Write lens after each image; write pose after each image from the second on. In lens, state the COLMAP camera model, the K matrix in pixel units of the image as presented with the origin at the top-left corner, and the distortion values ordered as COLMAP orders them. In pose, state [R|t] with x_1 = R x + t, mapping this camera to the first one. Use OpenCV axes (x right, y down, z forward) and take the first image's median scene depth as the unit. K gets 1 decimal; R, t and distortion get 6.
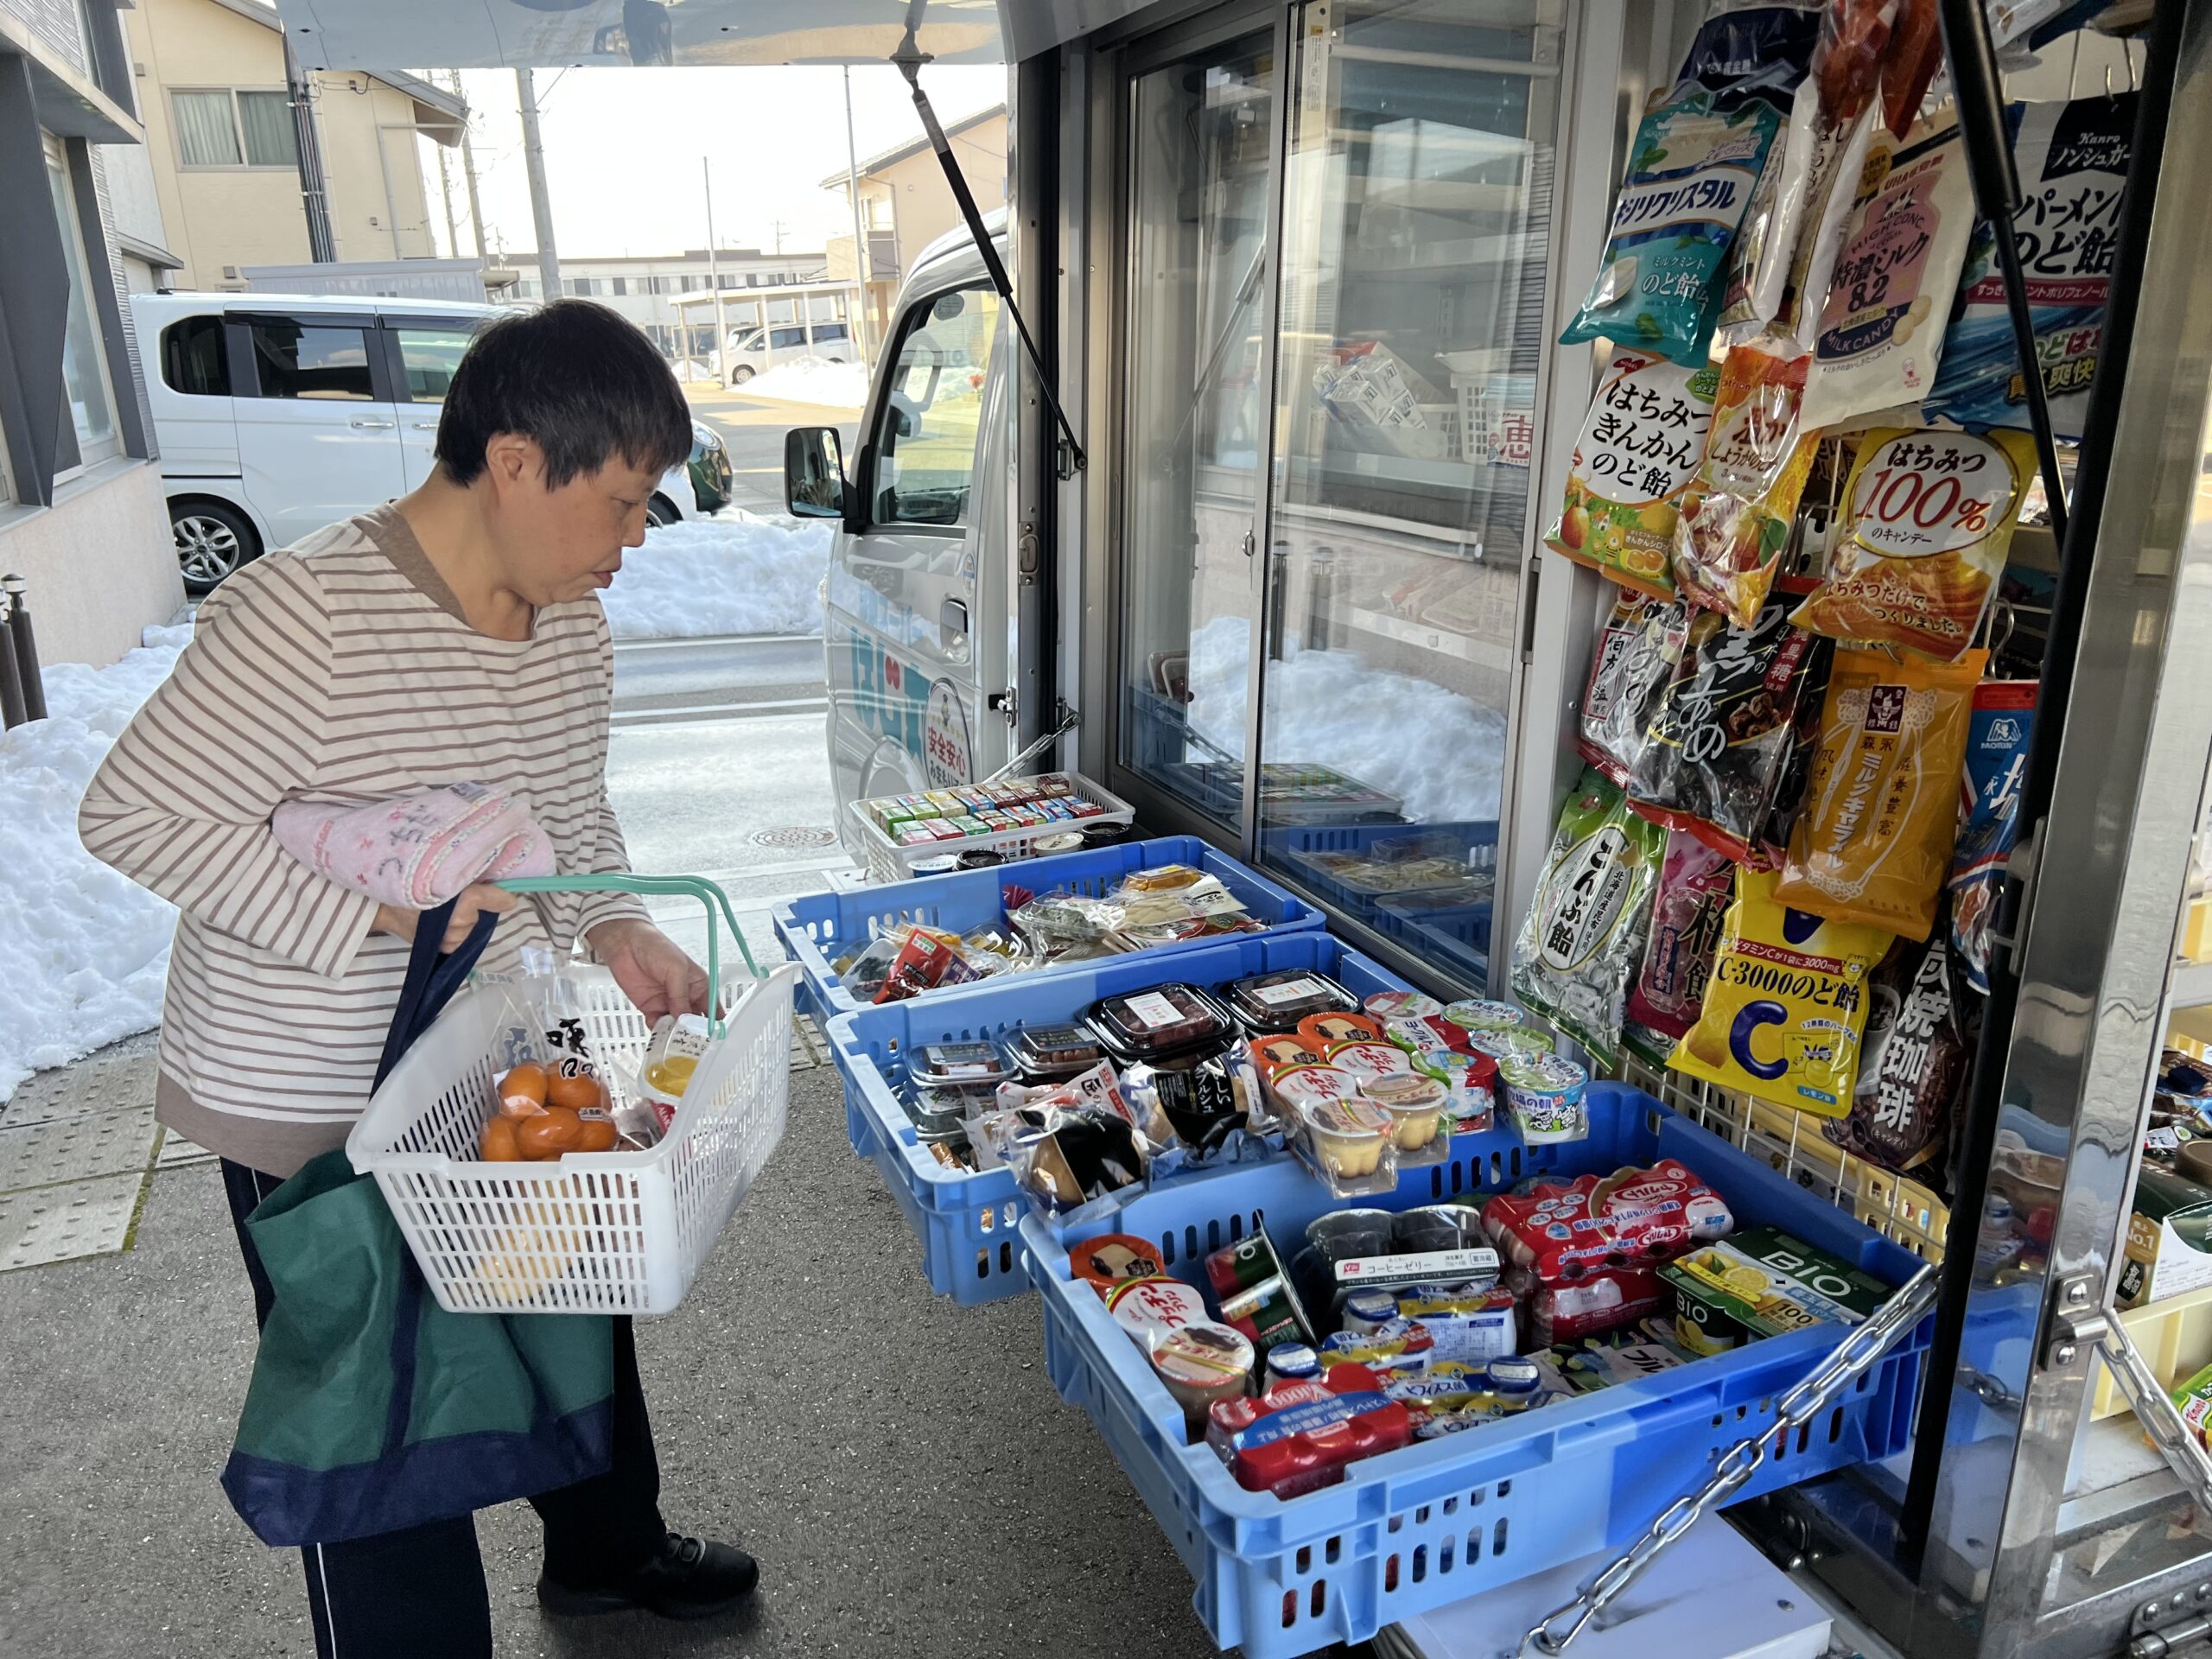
lens RADIAL K [[1695.7, 0, 1125.0], [0, 1695.7, 810.2], [0, 0, 1]] dist [0.046317, -0.035117]
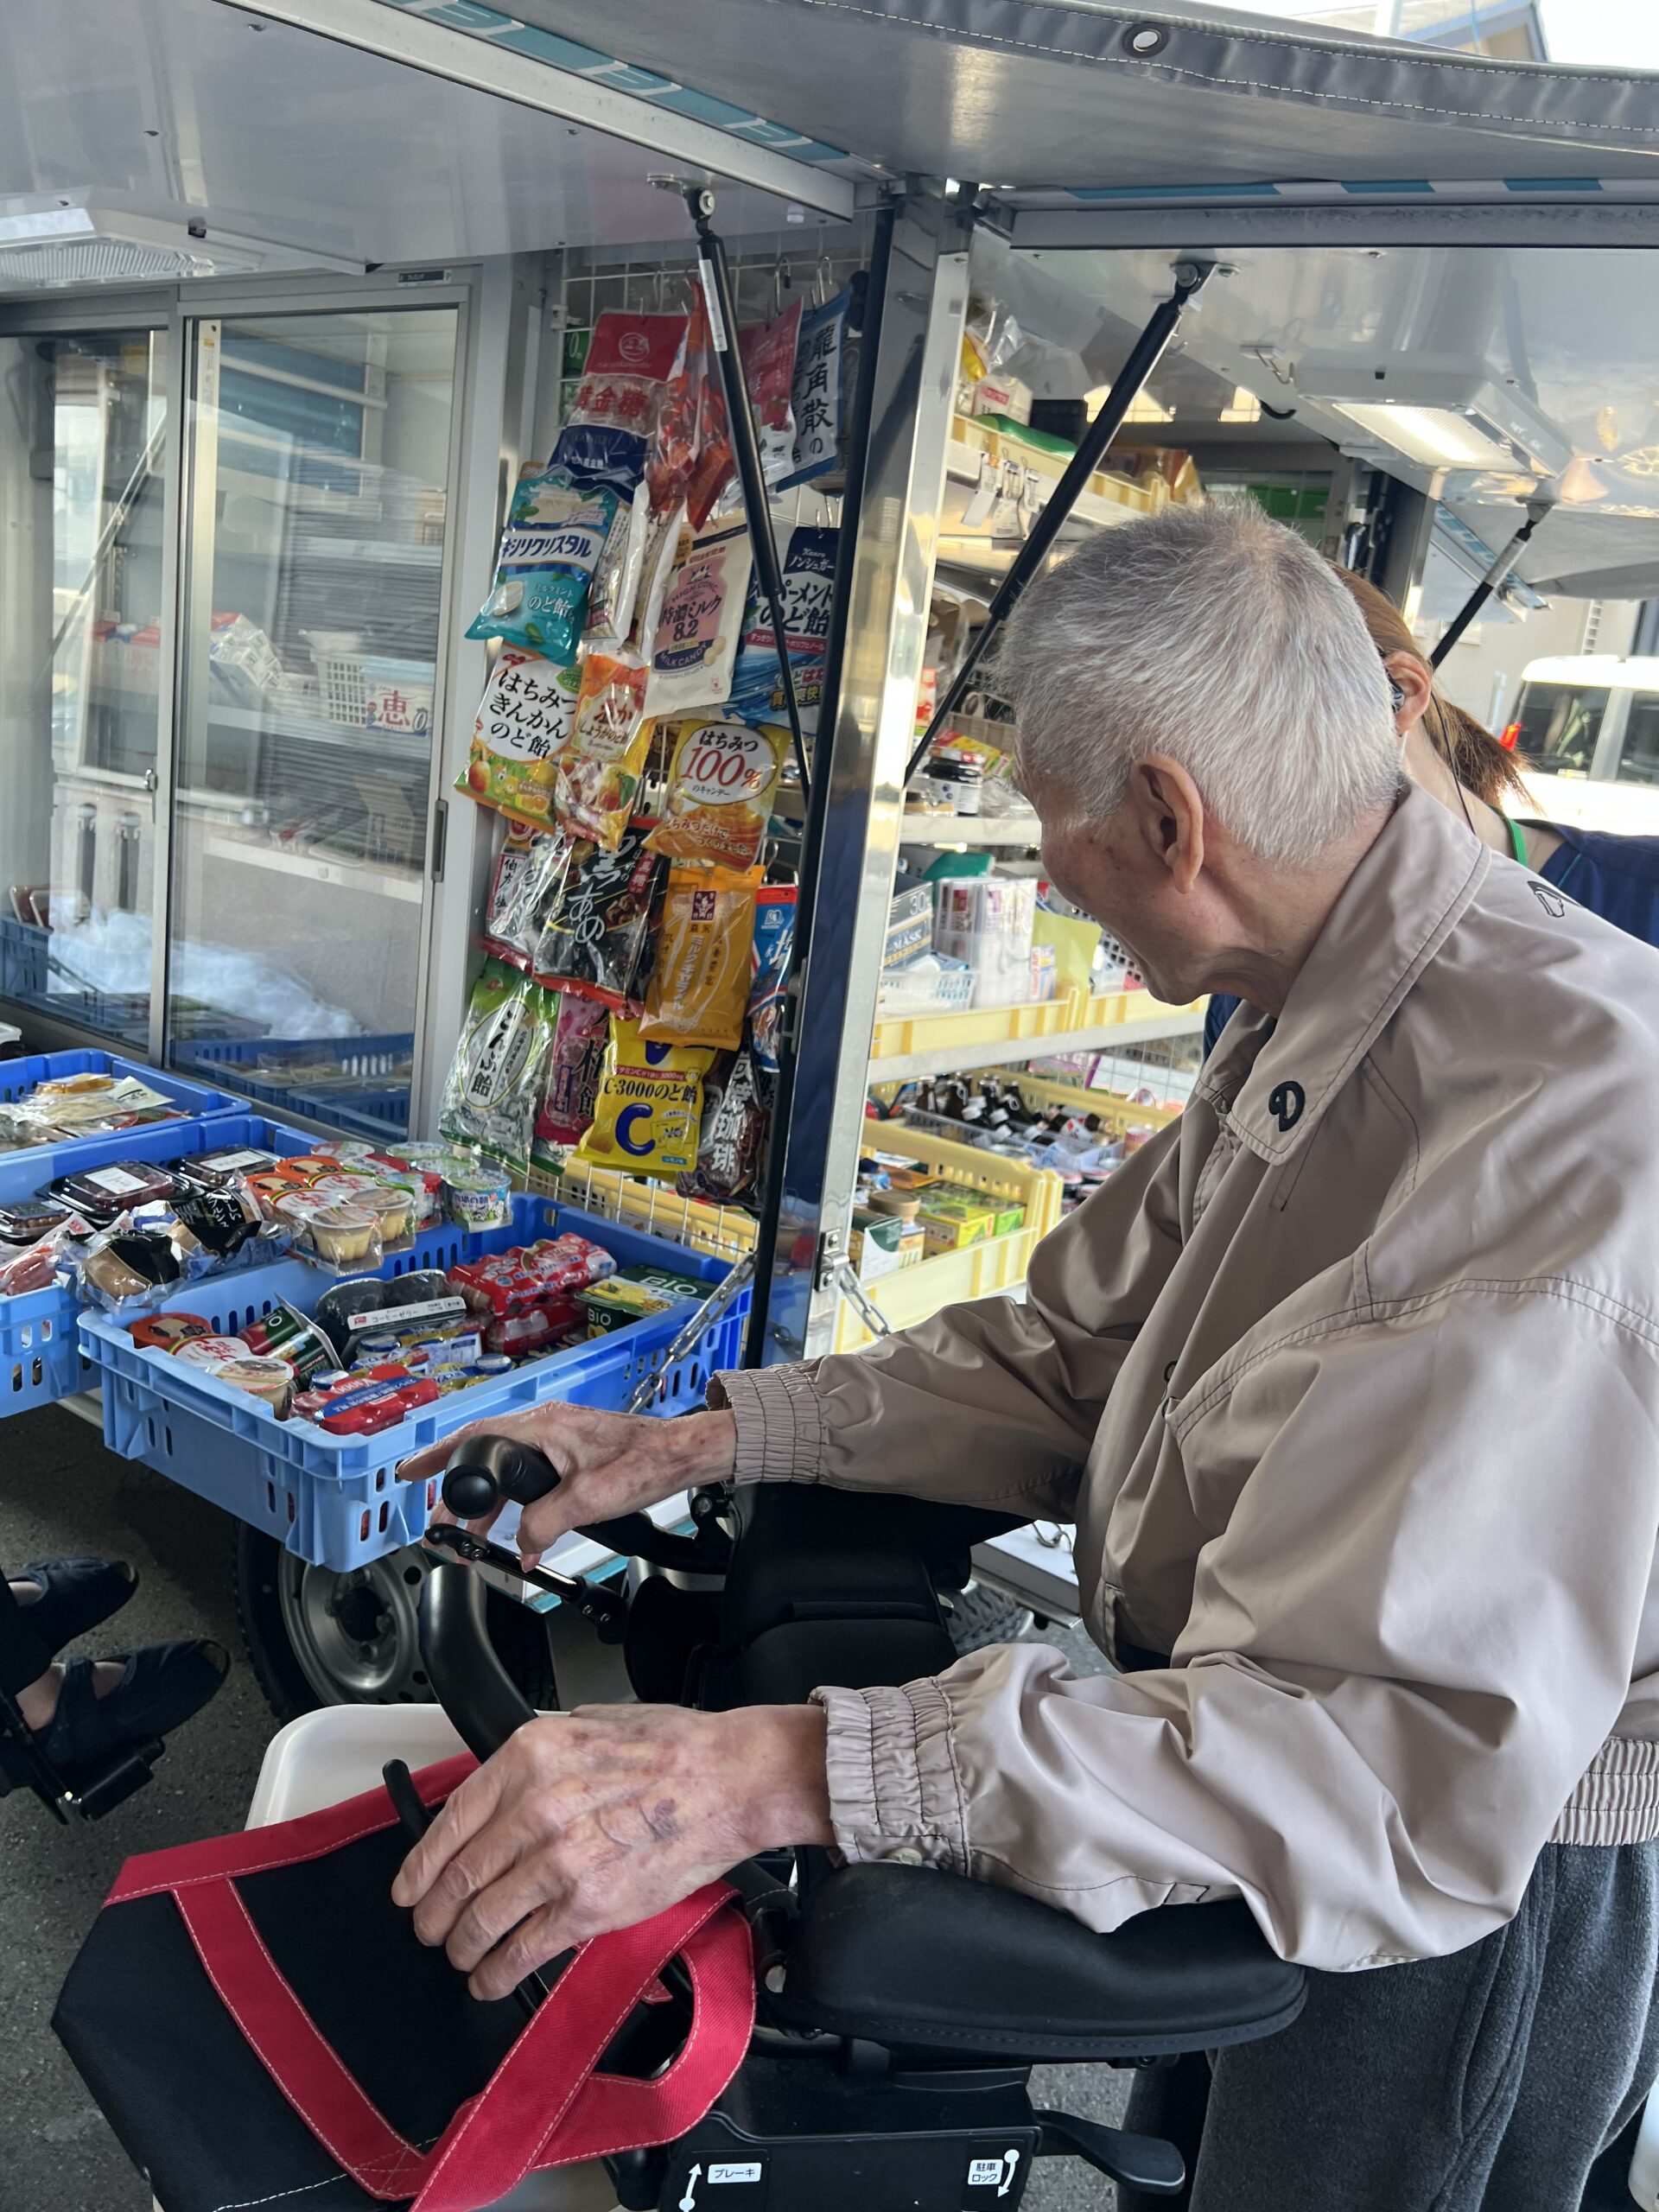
lens RADIAL K [[1695.7, 0, 820.6], [0, 1695.7, 1095.1], [0, 0, 1]] dist [0.046317, -0.035117]
pose [[0.853070, -0.037636, 0.520438, -0.243229], [0.037712, 0.999234, 0.010444, 0.092038], [-0.520433, 0.010717, 0.853835, -0.320825]]
